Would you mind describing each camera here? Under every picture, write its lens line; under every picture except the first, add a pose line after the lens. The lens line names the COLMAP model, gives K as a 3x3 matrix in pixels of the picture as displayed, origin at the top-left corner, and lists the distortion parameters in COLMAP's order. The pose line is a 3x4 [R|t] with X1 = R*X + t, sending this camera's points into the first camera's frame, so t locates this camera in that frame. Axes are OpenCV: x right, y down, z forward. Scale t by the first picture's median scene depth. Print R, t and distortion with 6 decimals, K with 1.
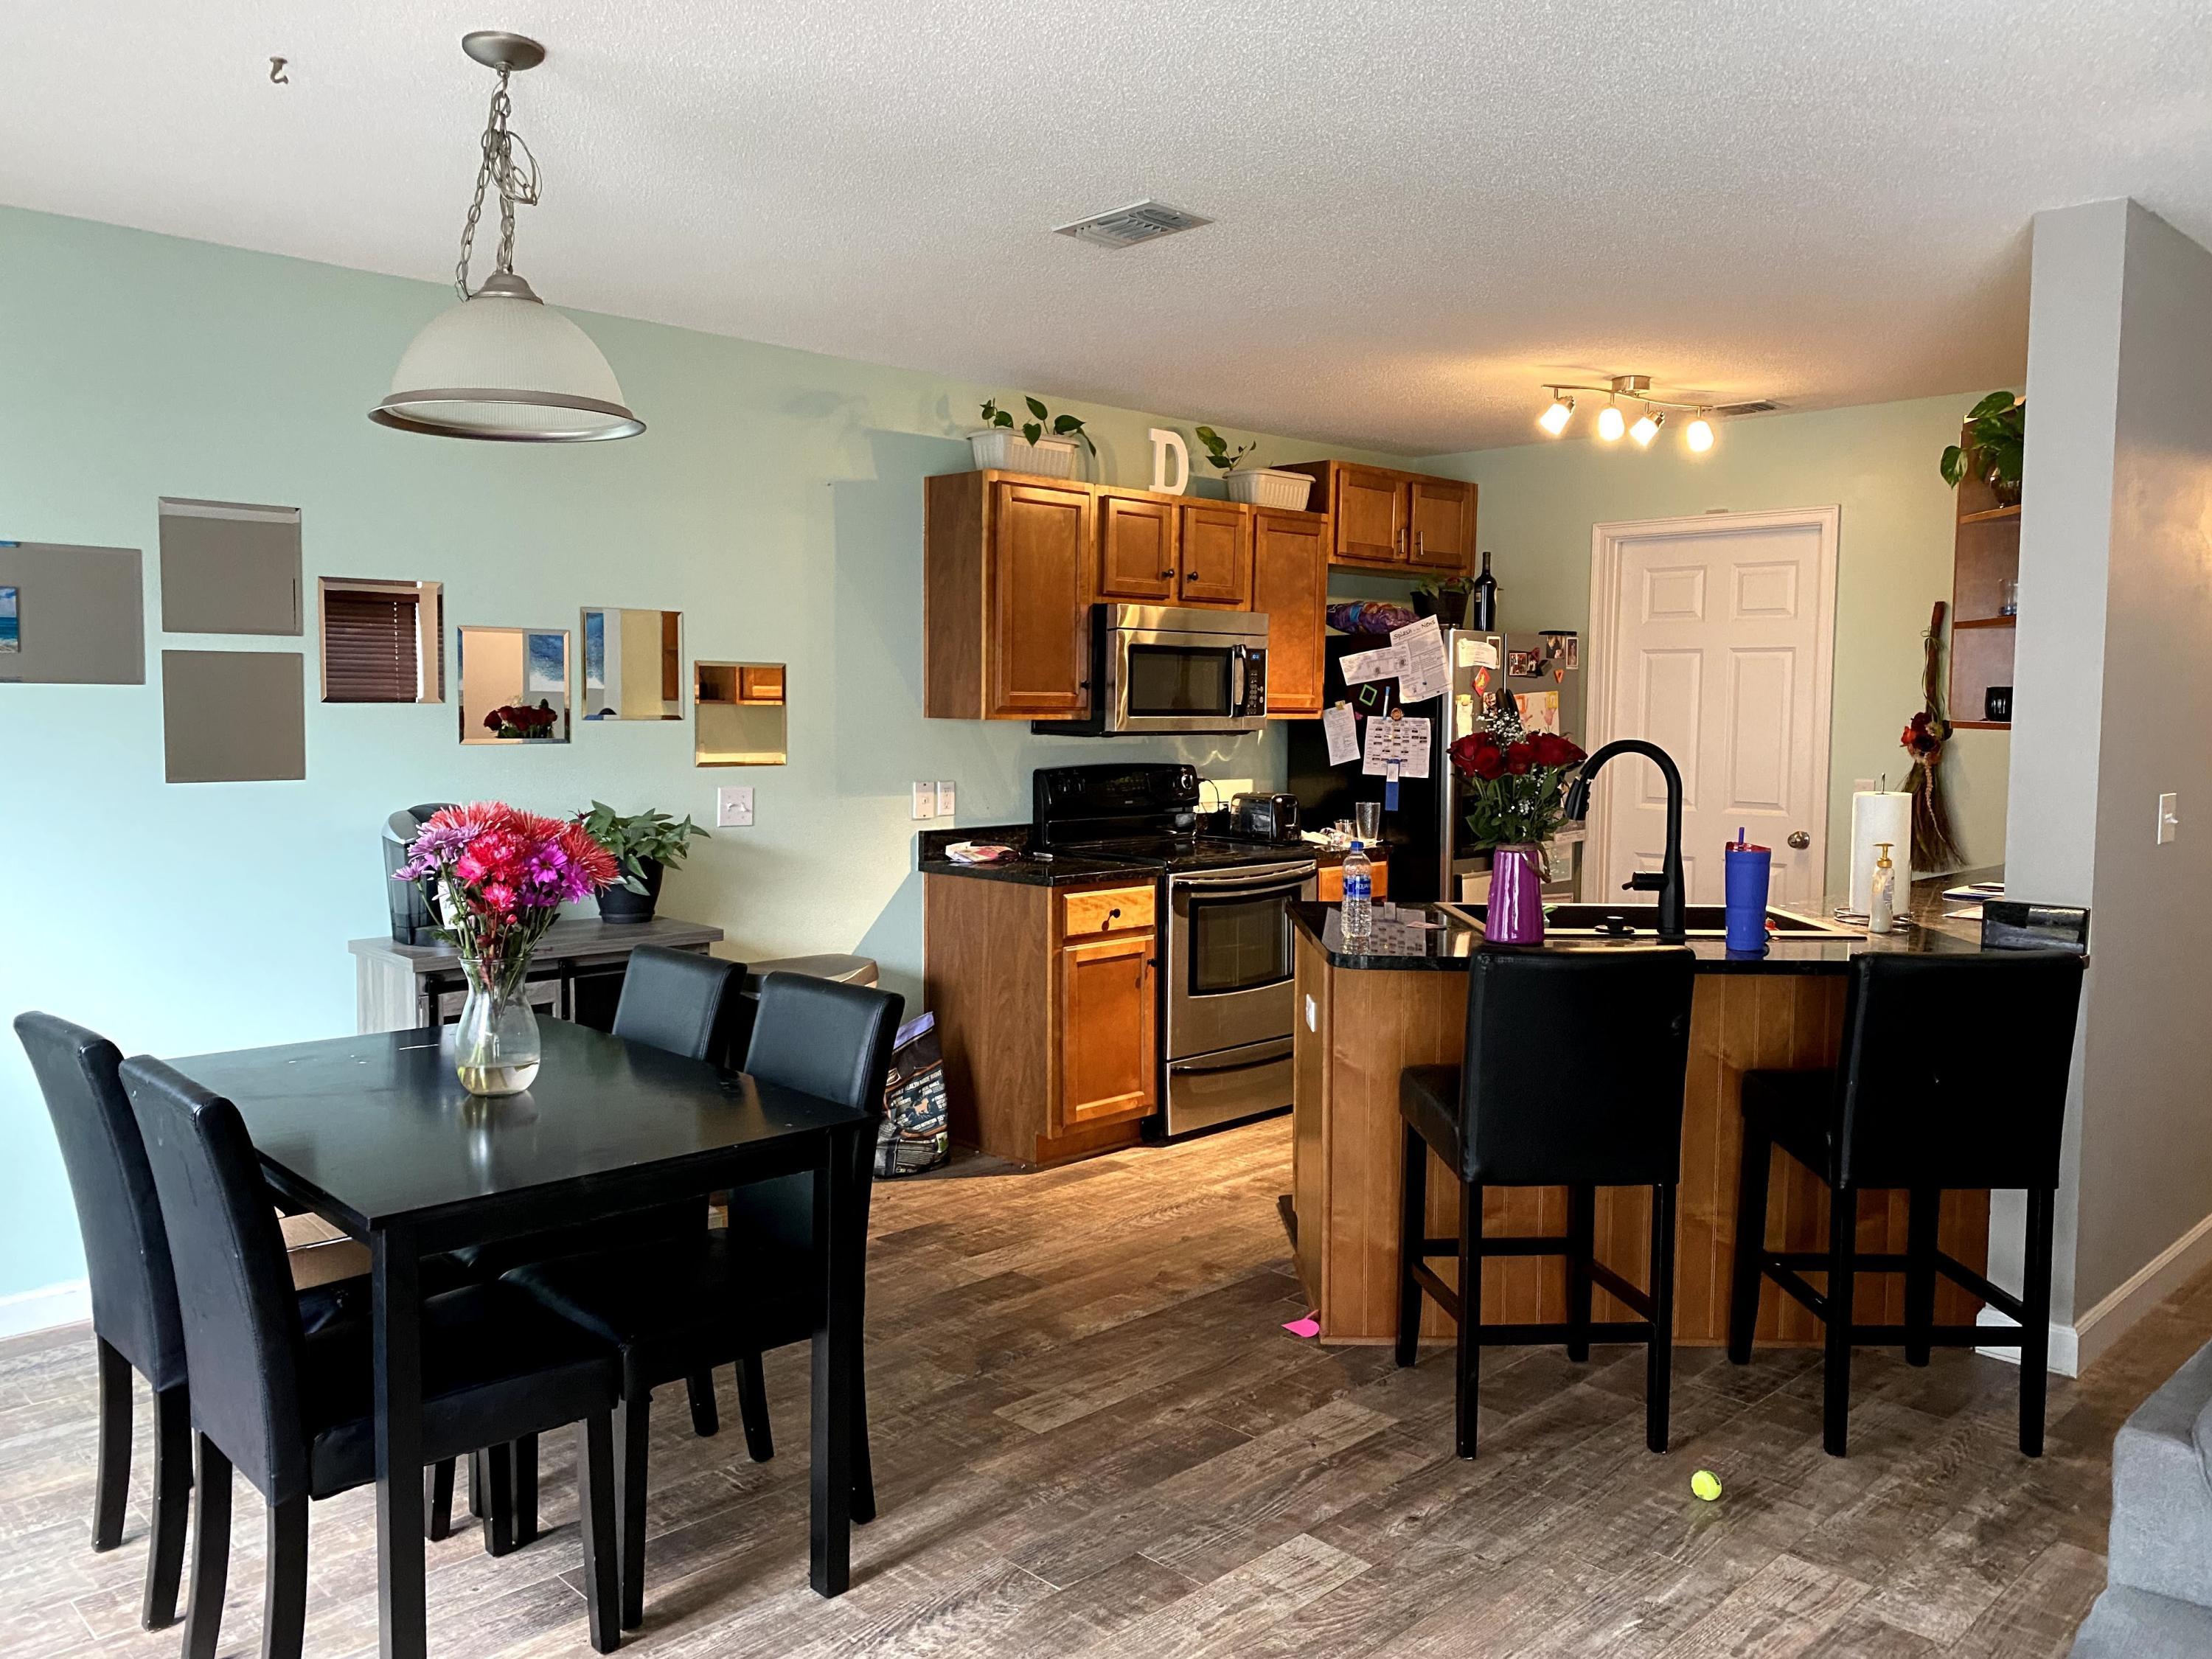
lens RADIAL K [[1715.8, 0, 1134.7], [0, 1715.8, 821.4], [0, 0, 1]] dist [0.107892, -0.154521]
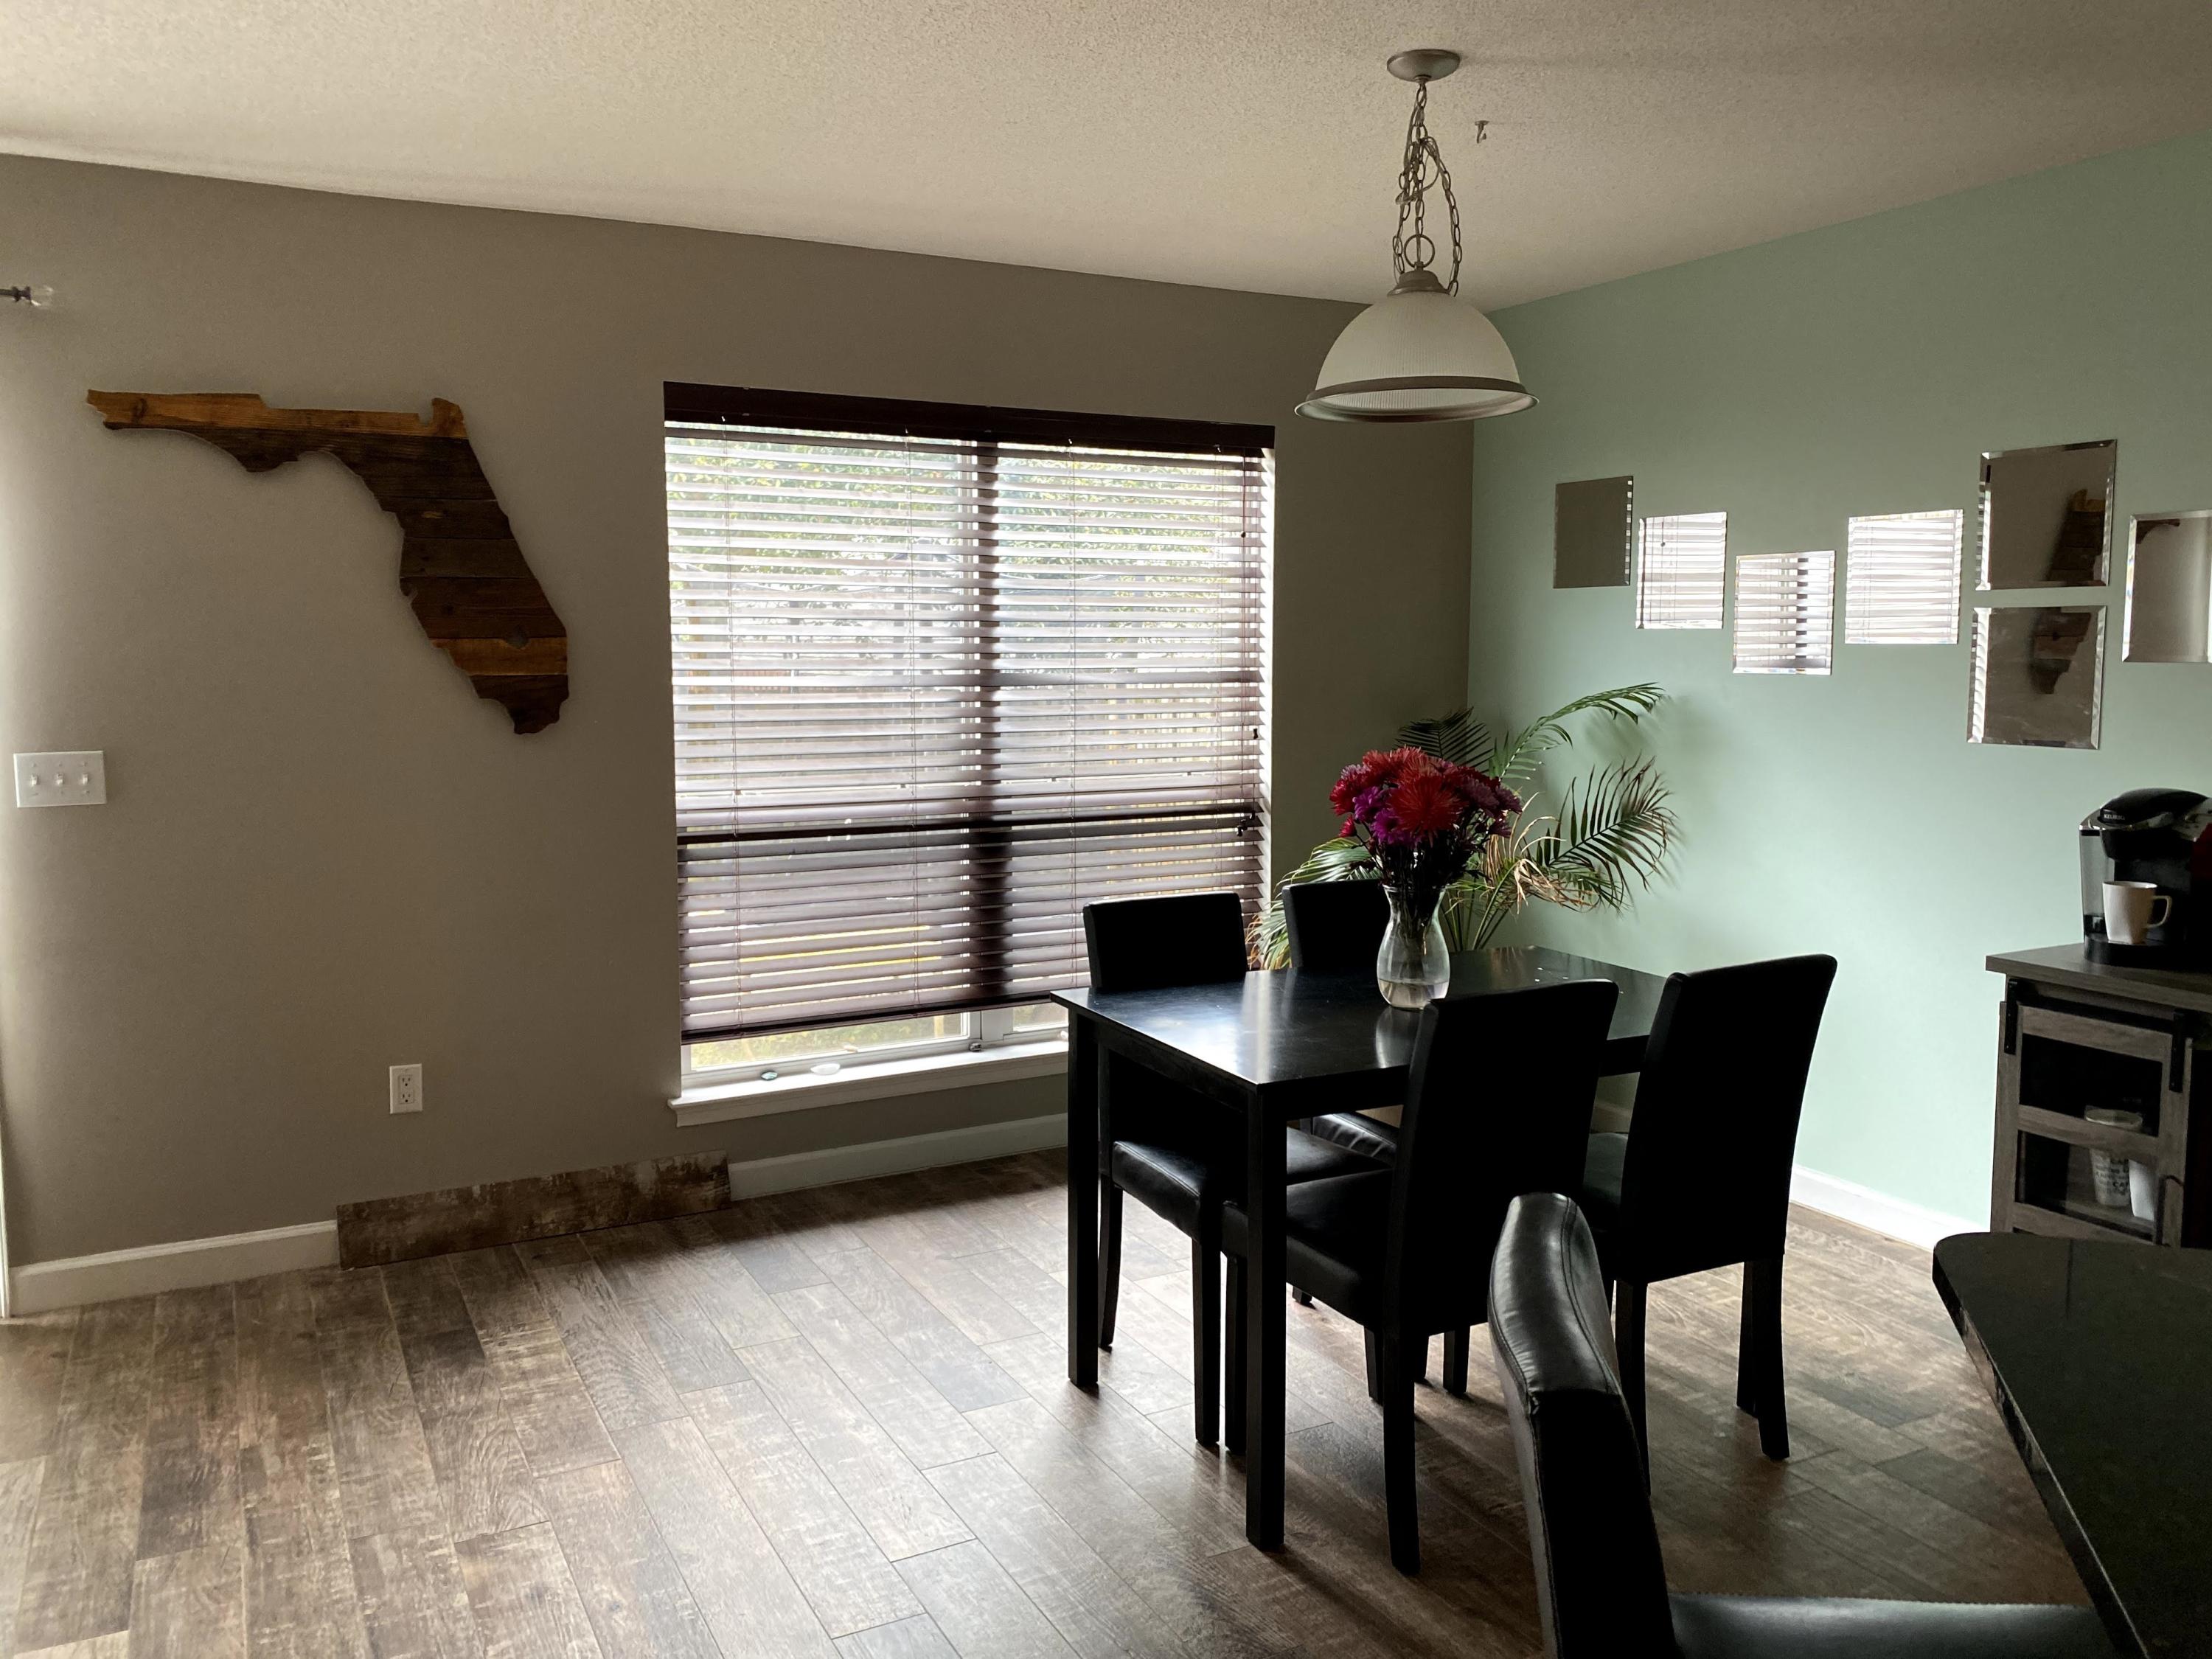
lens RADIAL K [[1715.8, 0, 1134.7], [0, 1715.8, 821.4], [0, 0, 1]] dist [0.107892, -0.154521]
pose [[-0.281800, 0.094640, -0.954794, 0.545882], [-0.071009, 0.990337, 0.119121, -0.062539], [0.956842, 0.101368, -0.272357, 0.828290]]
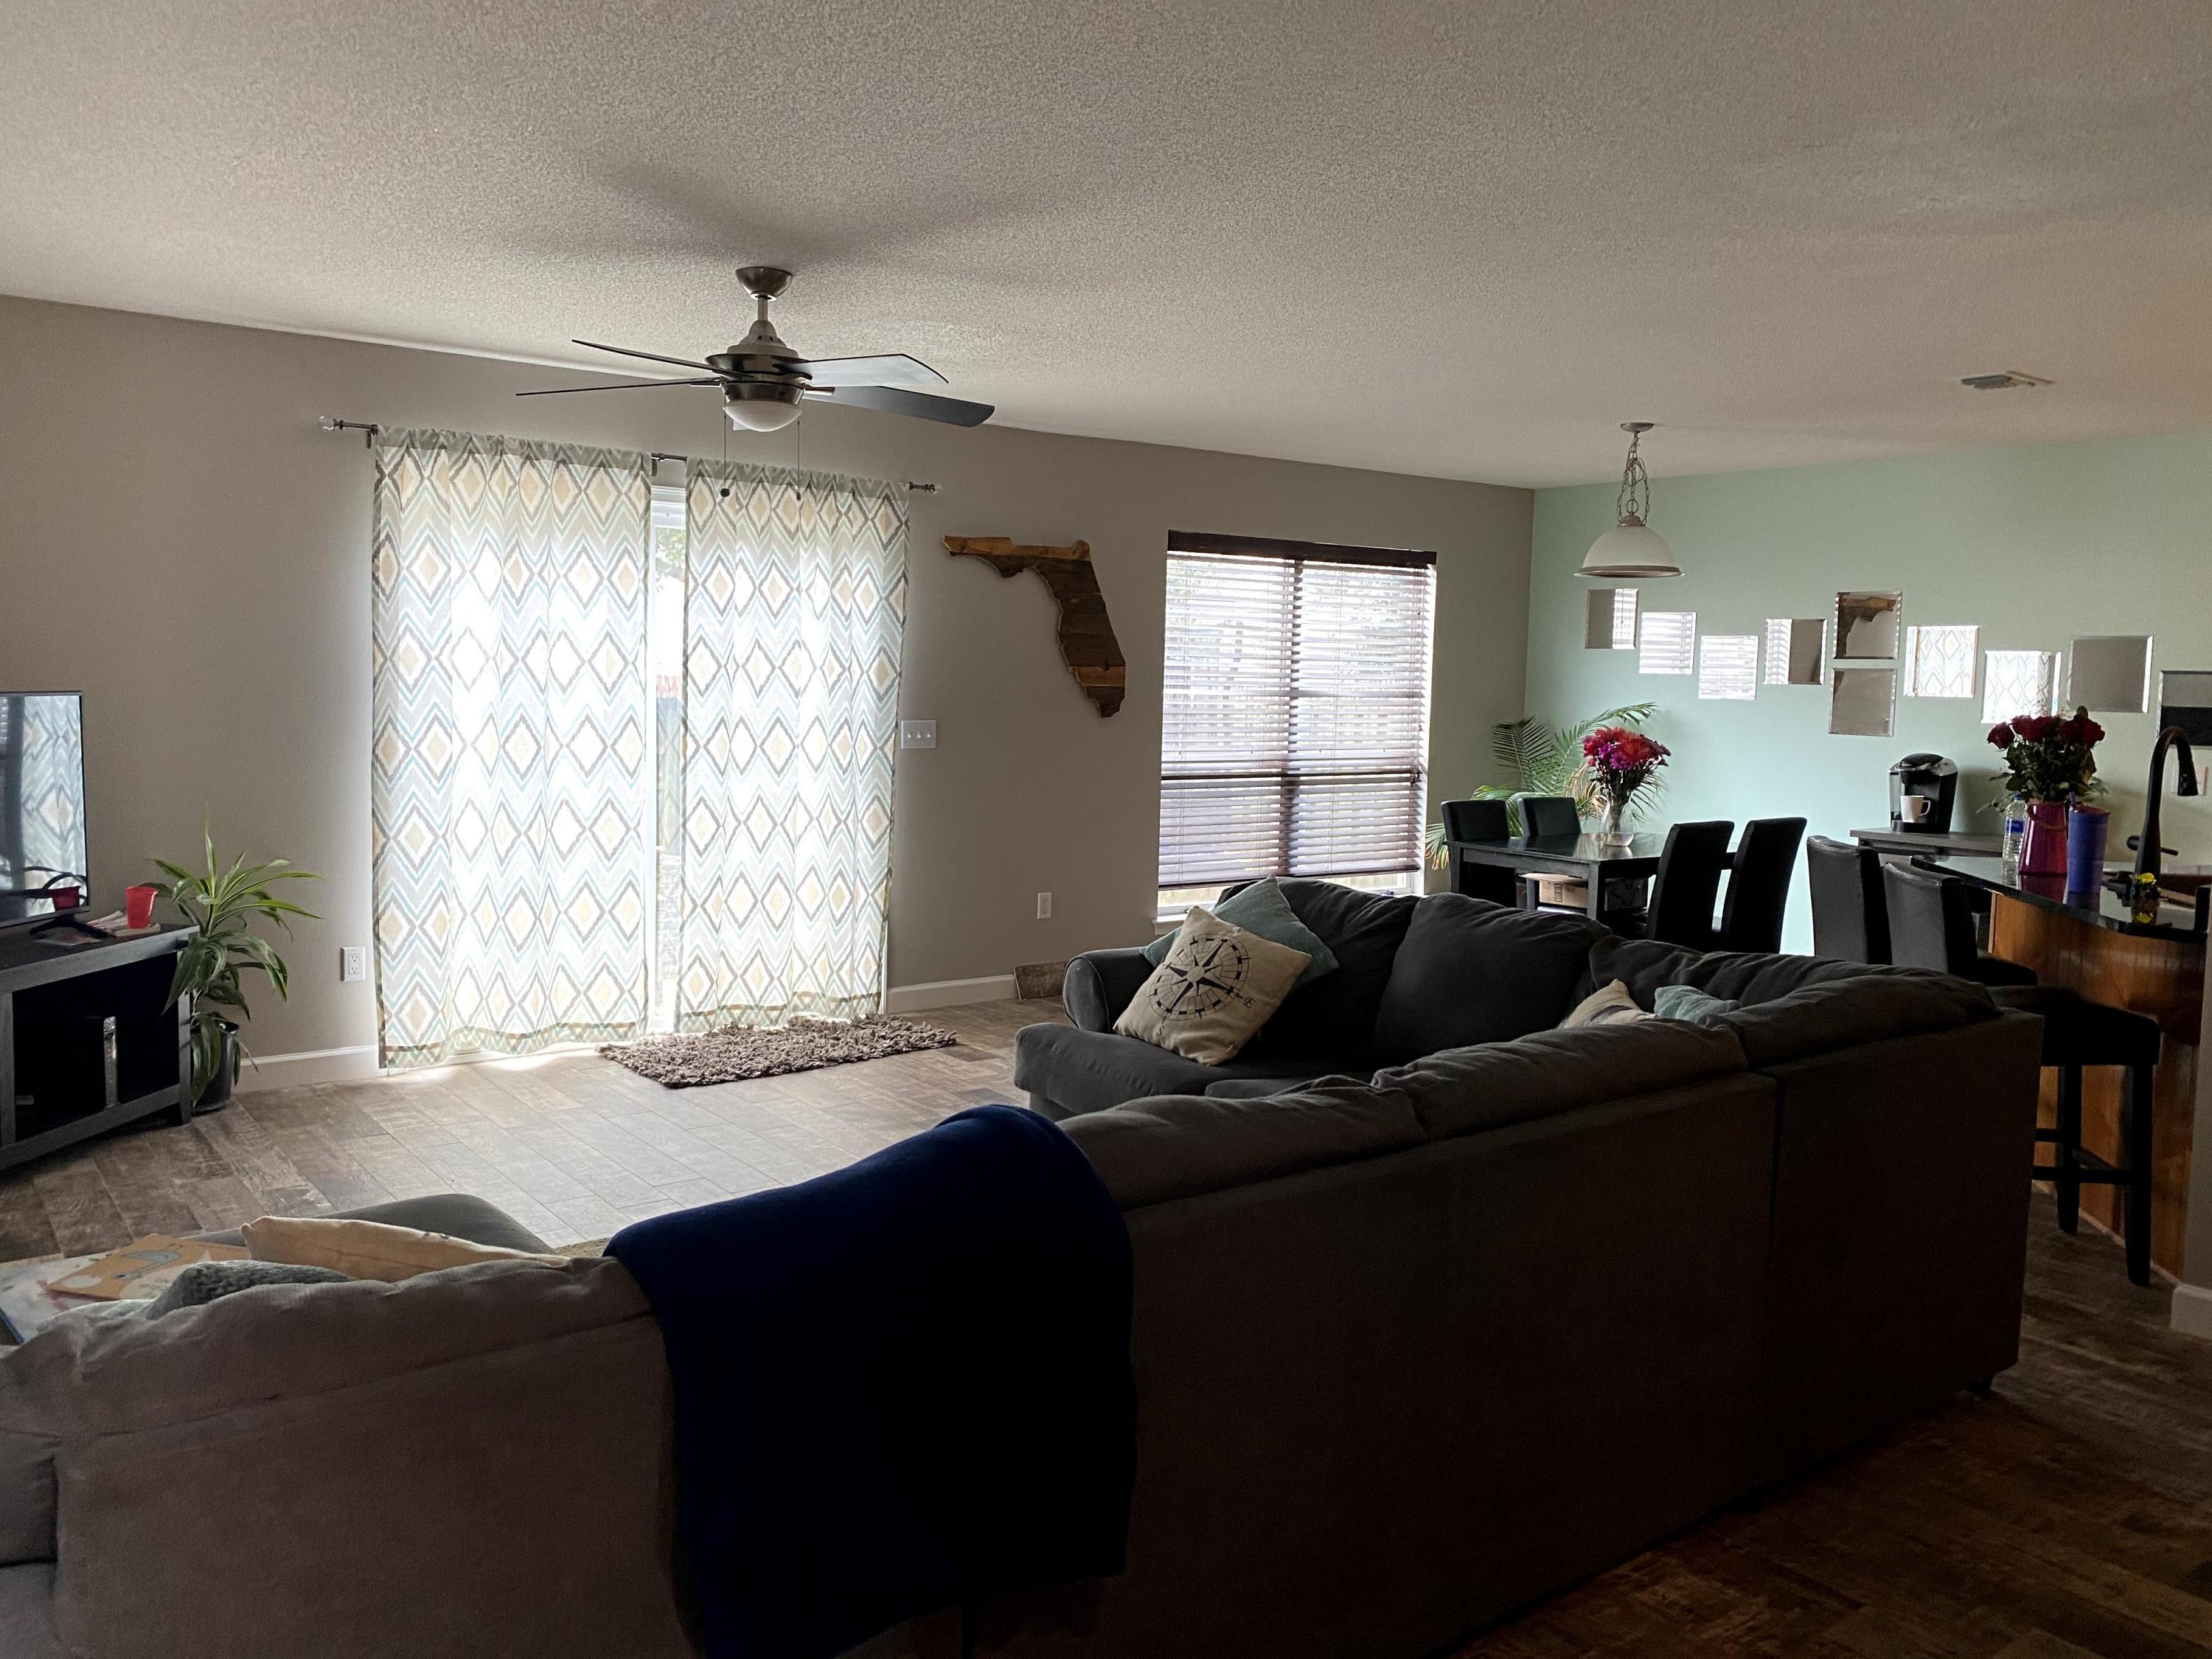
lens RADIAL K [[1680.0, 0, 1142.2], [0, 1680.0, 828.8], [0, 0, 1]] dist [0.130283, -0.181002]
pose [[-0.122069, 0.085281, -0.988851, 1.544277], [-0.097093, 0.990497, 0.097409, -0.027834], [0.987761, 0.107901, -0.112628, 0.447461]]
